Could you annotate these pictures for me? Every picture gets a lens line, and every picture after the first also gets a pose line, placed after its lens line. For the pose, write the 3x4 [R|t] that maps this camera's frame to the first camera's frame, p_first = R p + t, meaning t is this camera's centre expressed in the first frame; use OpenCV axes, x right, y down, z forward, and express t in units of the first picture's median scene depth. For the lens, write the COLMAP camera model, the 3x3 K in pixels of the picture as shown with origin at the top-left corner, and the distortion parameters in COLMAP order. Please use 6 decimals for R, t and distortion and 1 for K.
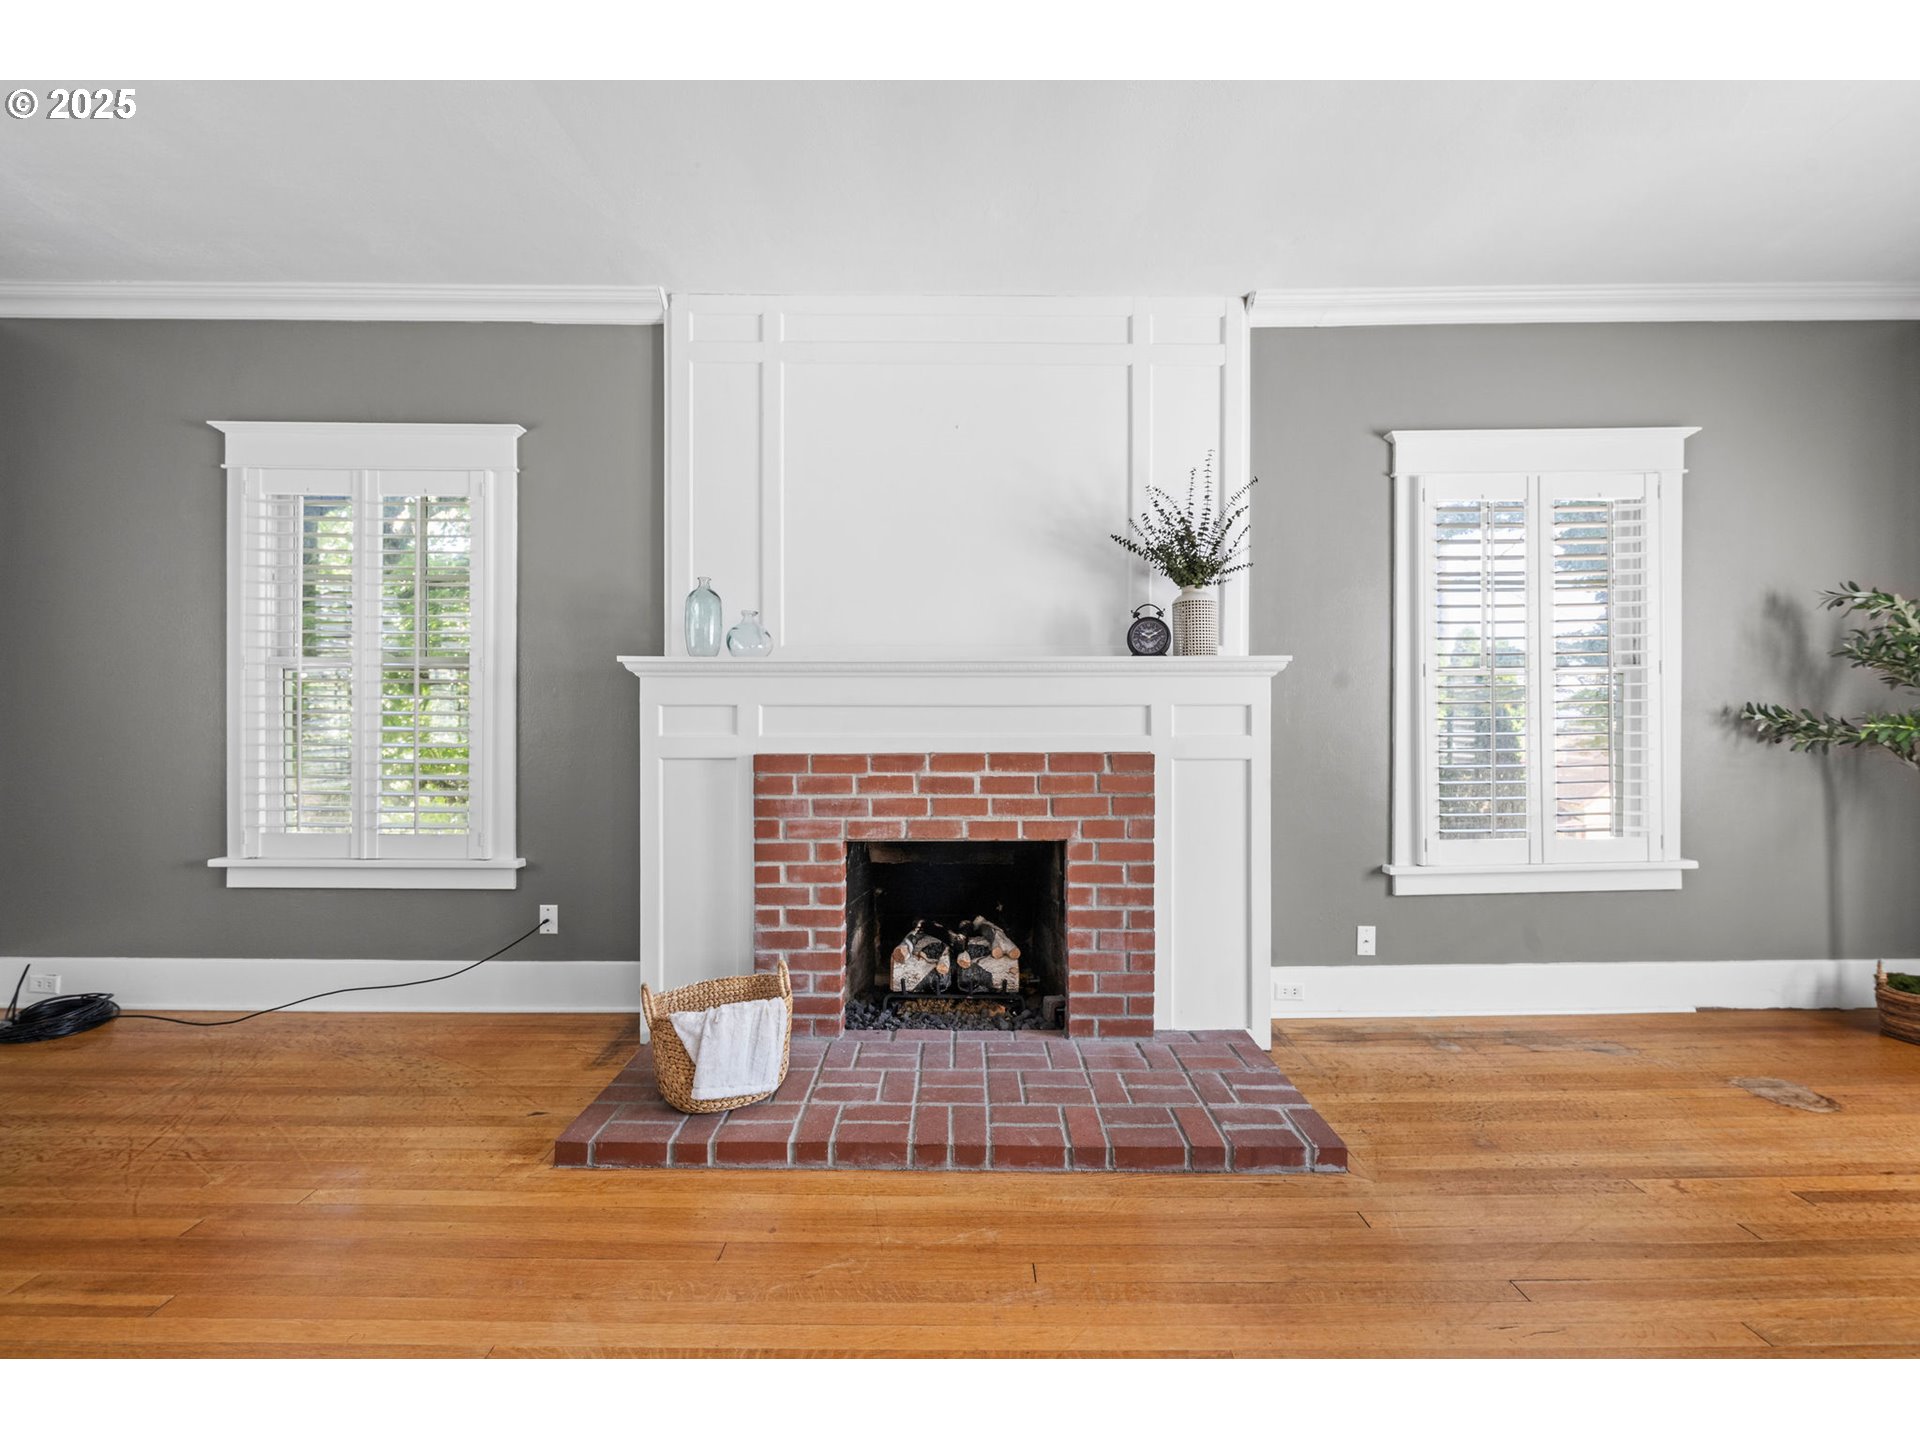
lens RADIAL K [[754.0, 0, 900.9], [0, 754.0, 725.5], [0, 0, 1]] dist [0.001898, 0.000091]
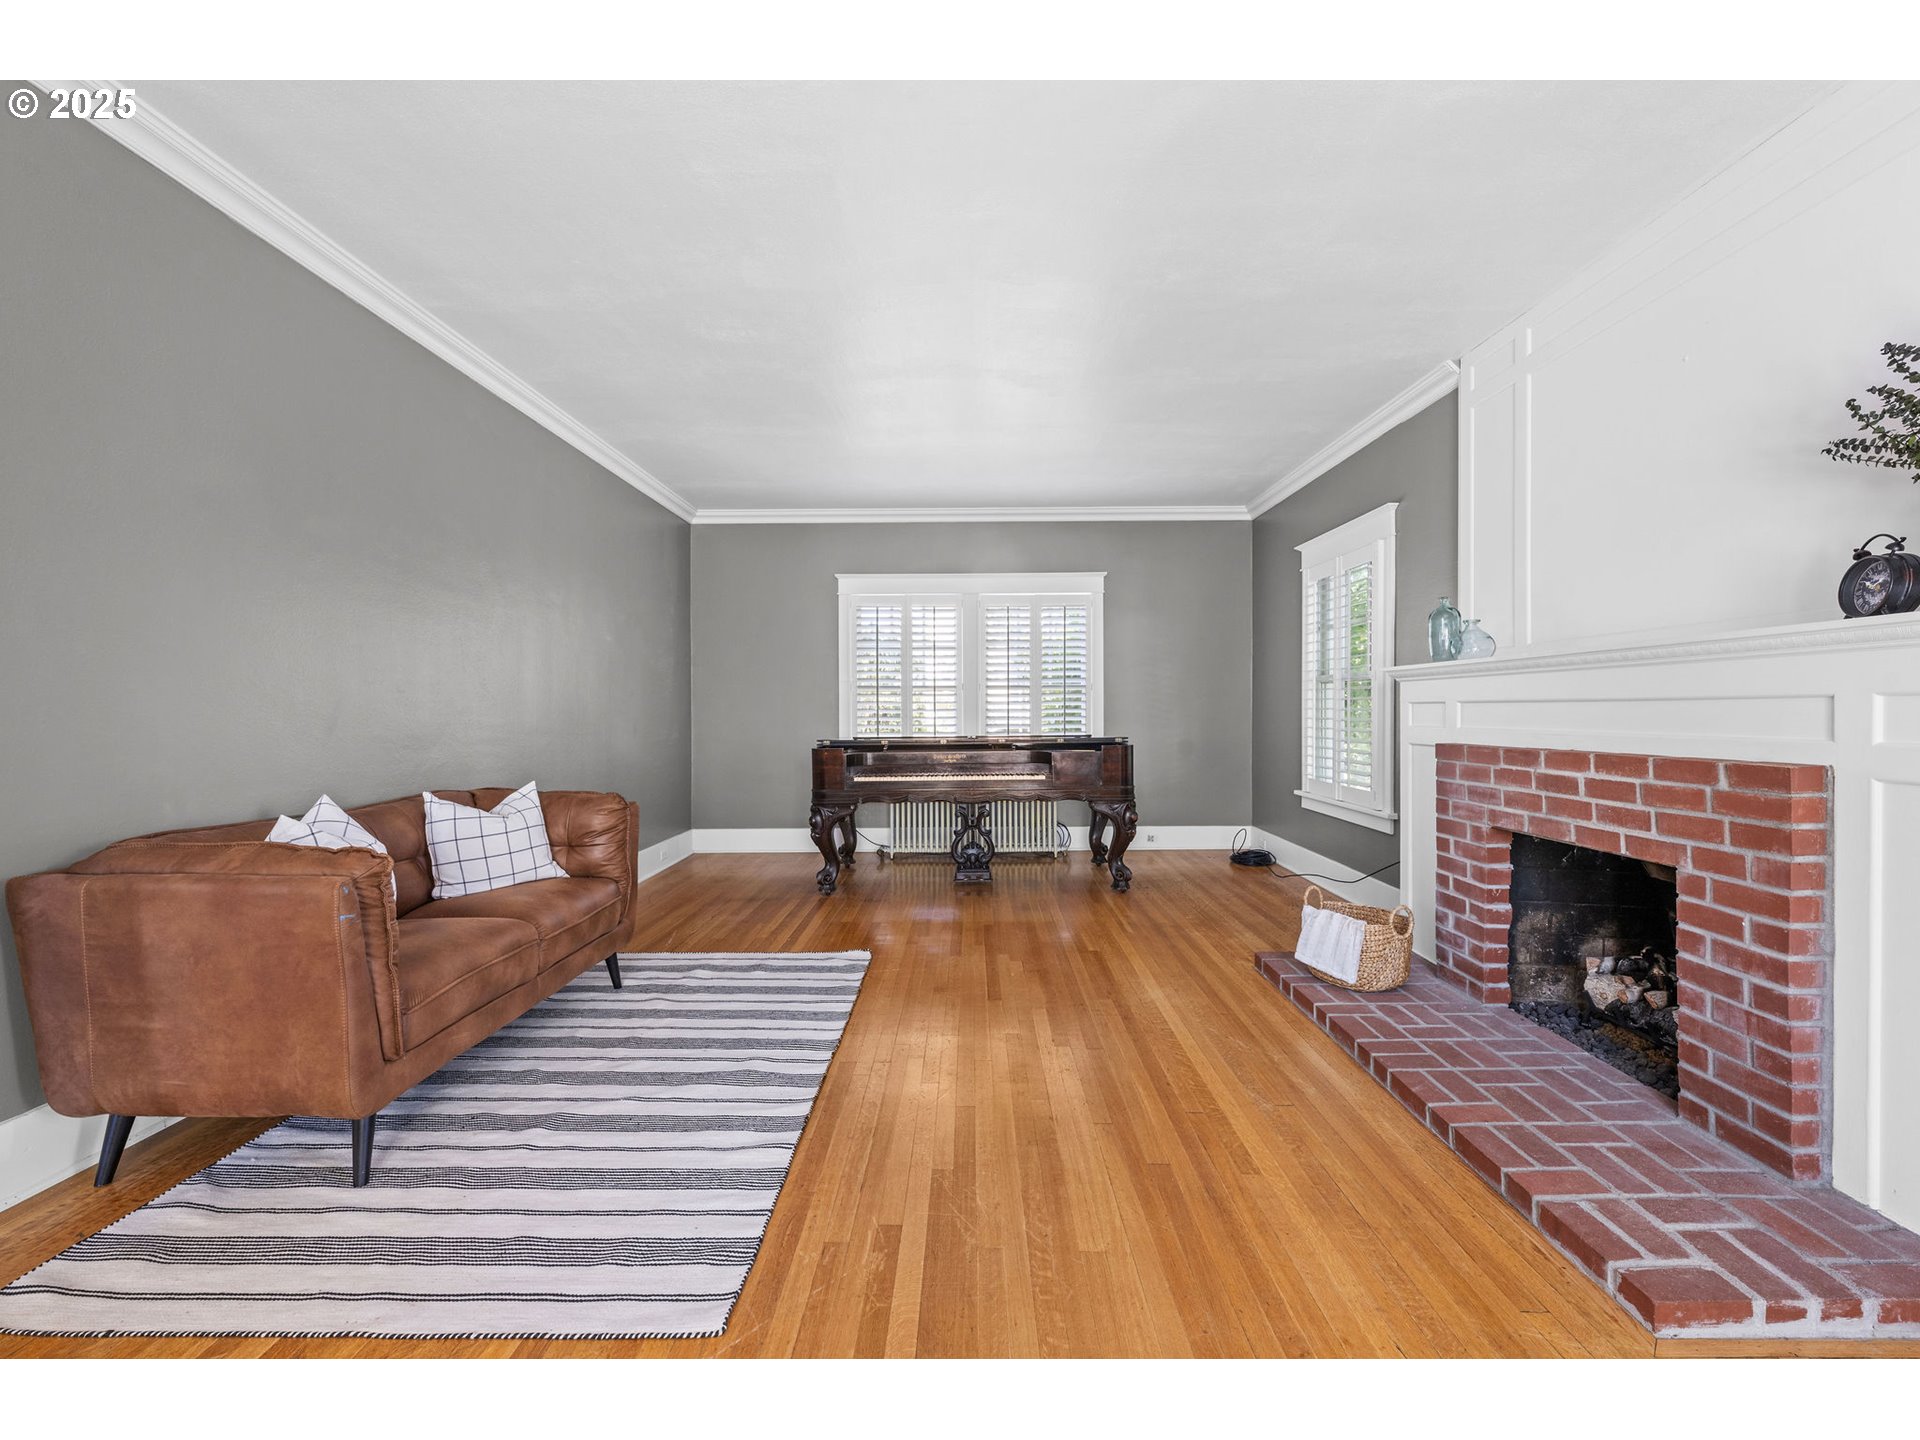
lens RADIAL K [[764.6, 0, 1013.5], [0, 764.6, 717.0], [0, 0, 1]] dist [0.000043, -0.000380]
pose [[0.053185, 0.007804, -0.998554, 0.955781], [-0.003354, 0.999965, 0.007636, -0.010271], [0.998579, 0.002943, 0.053210, 0.248506]]
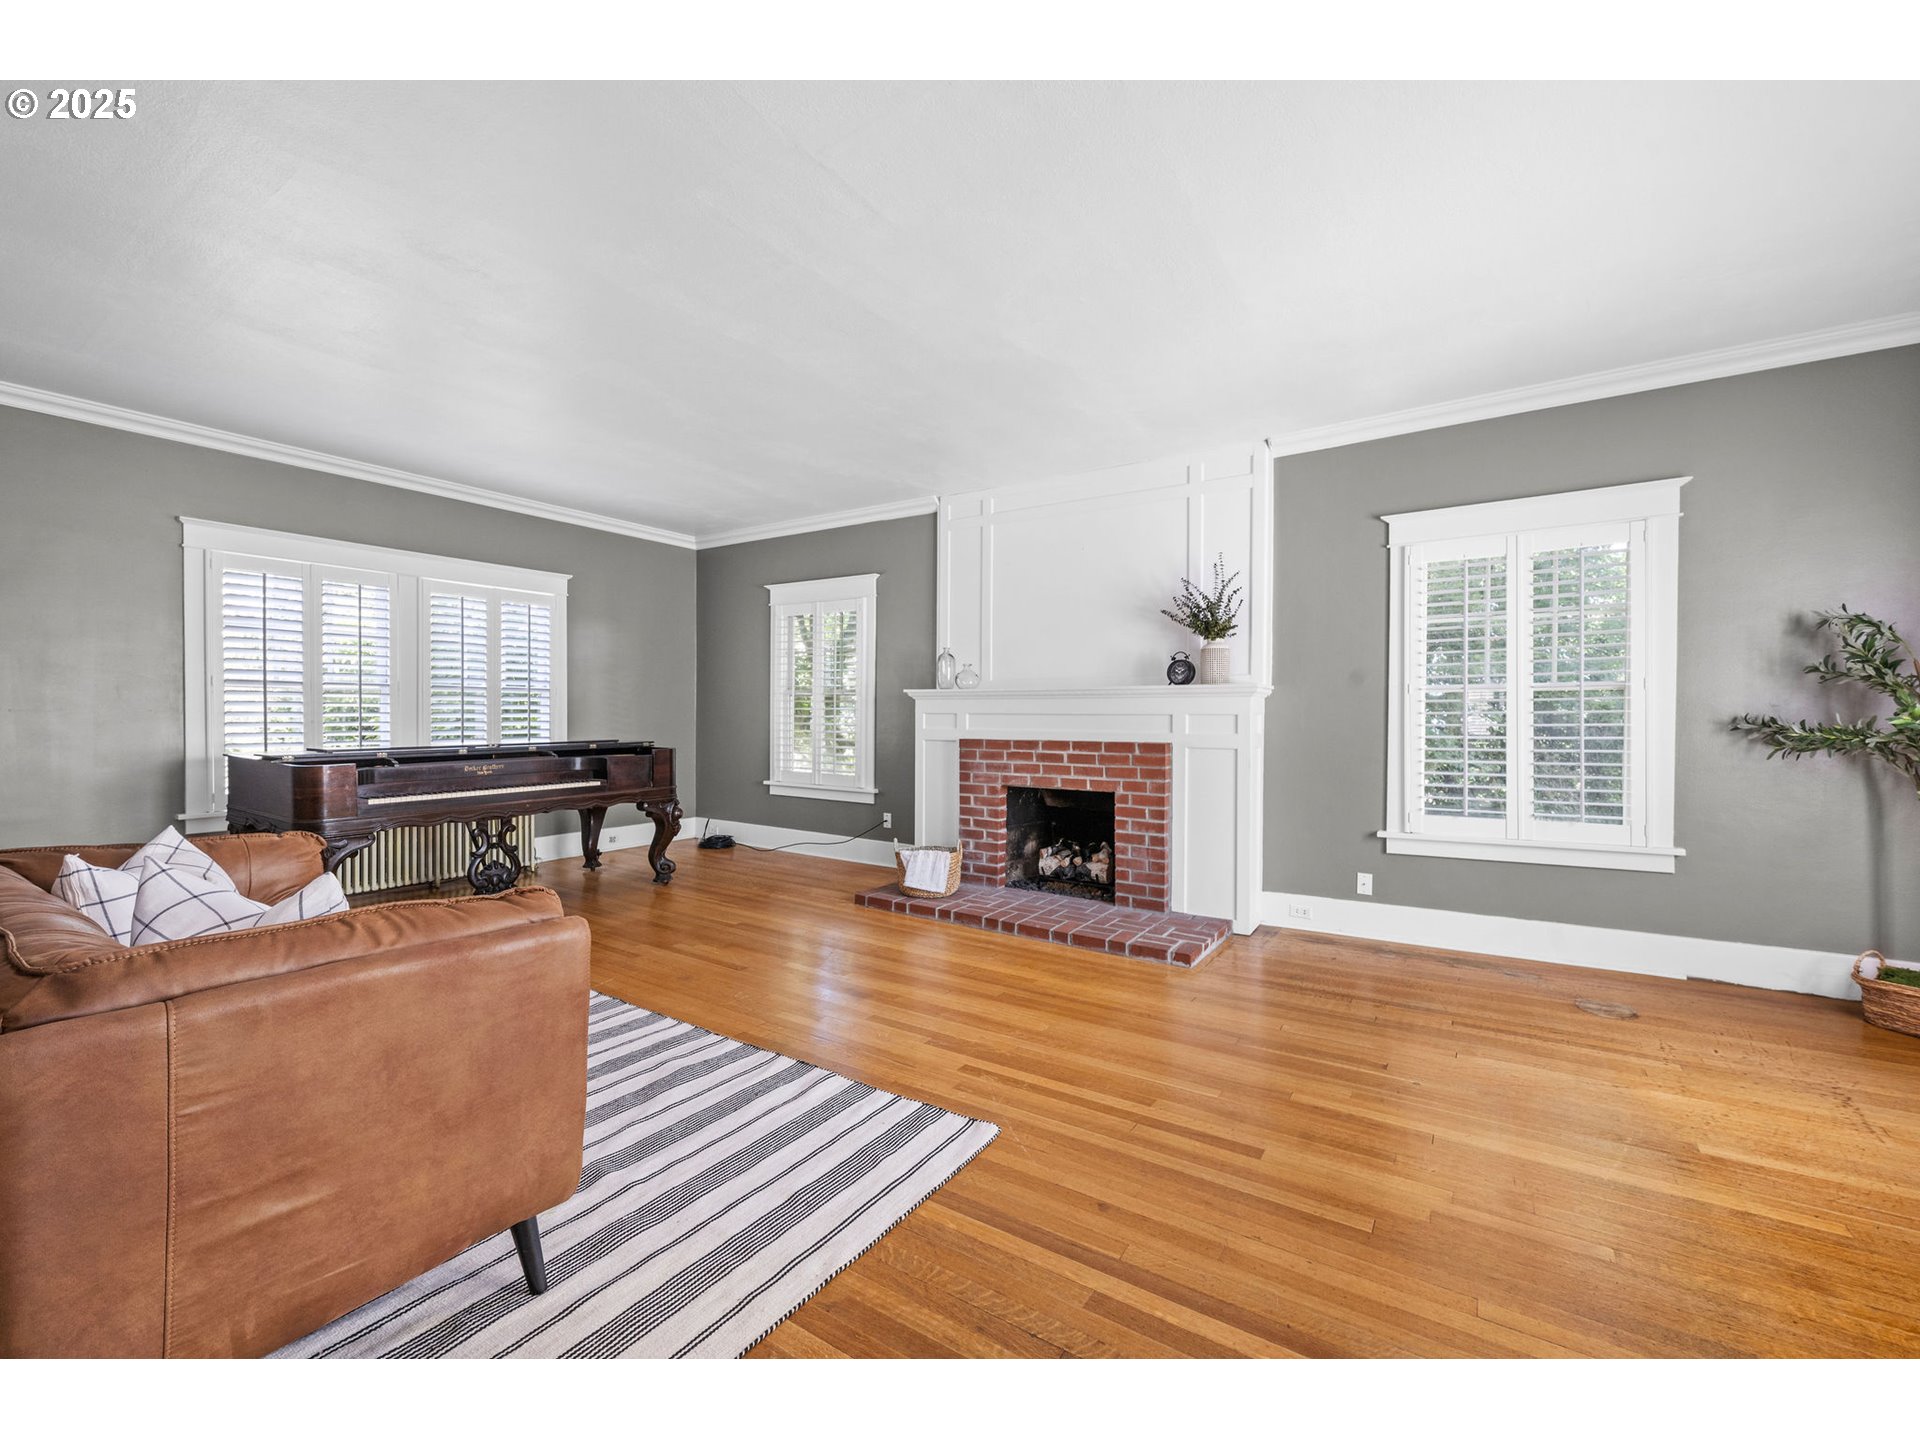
lens RADIAL K [[754.0, 0, 926.8], [0, 754.0, 723.7], [0, 0, 1]] dist [0.001898, 0.000091]
pose [[0.838135, 0.011194, -0.545348, 0.777155], [-0.008579, 0.999936, 0.007341, -0.013879], [0.545396, -0.001474, 0.838177, -0.672596]]
